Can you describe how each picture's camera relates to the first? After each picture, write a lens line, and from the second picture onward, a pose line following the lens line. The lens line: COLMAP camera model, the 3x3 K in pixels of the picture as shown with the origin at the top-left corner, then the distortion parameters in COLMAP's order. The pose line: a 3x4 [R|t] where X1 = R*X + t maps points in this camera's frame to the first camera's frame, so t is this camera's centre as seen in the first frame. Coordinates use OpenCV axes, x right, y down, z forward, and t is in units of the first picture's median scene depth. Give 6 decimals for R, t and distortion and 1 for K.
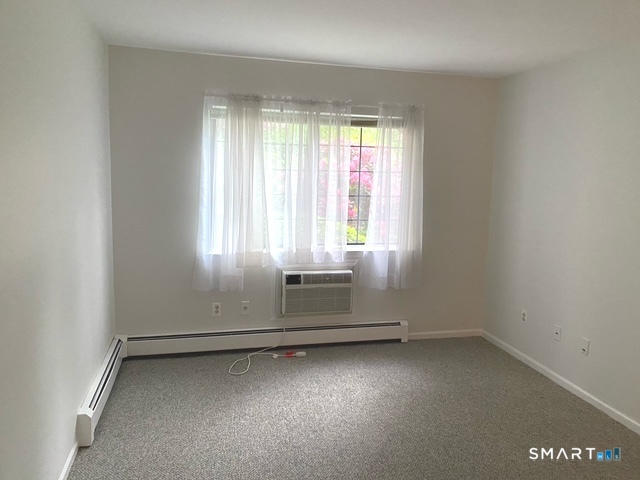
lens RADIAL K [[481.1, 0, 320.1], [0, 481.1, 238.9], [0, 0, 1]] dist [0.078828, -0.026704]
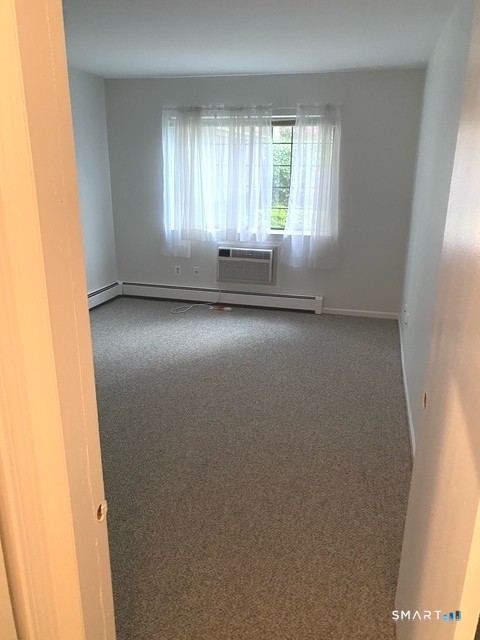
lens RADIAL K [[481.1, 0, 237.8], [0, 481.1, 323.2], [0, 0, 1]] dist [0.078828, -0.026704]
pose [[0.874823, 0.132799, -0.465885, 0.617097], [-0.055724, 0.982895, 0.175535, 0.039528], [0.481226, -0.127601, 0.867260, -0.155658]]
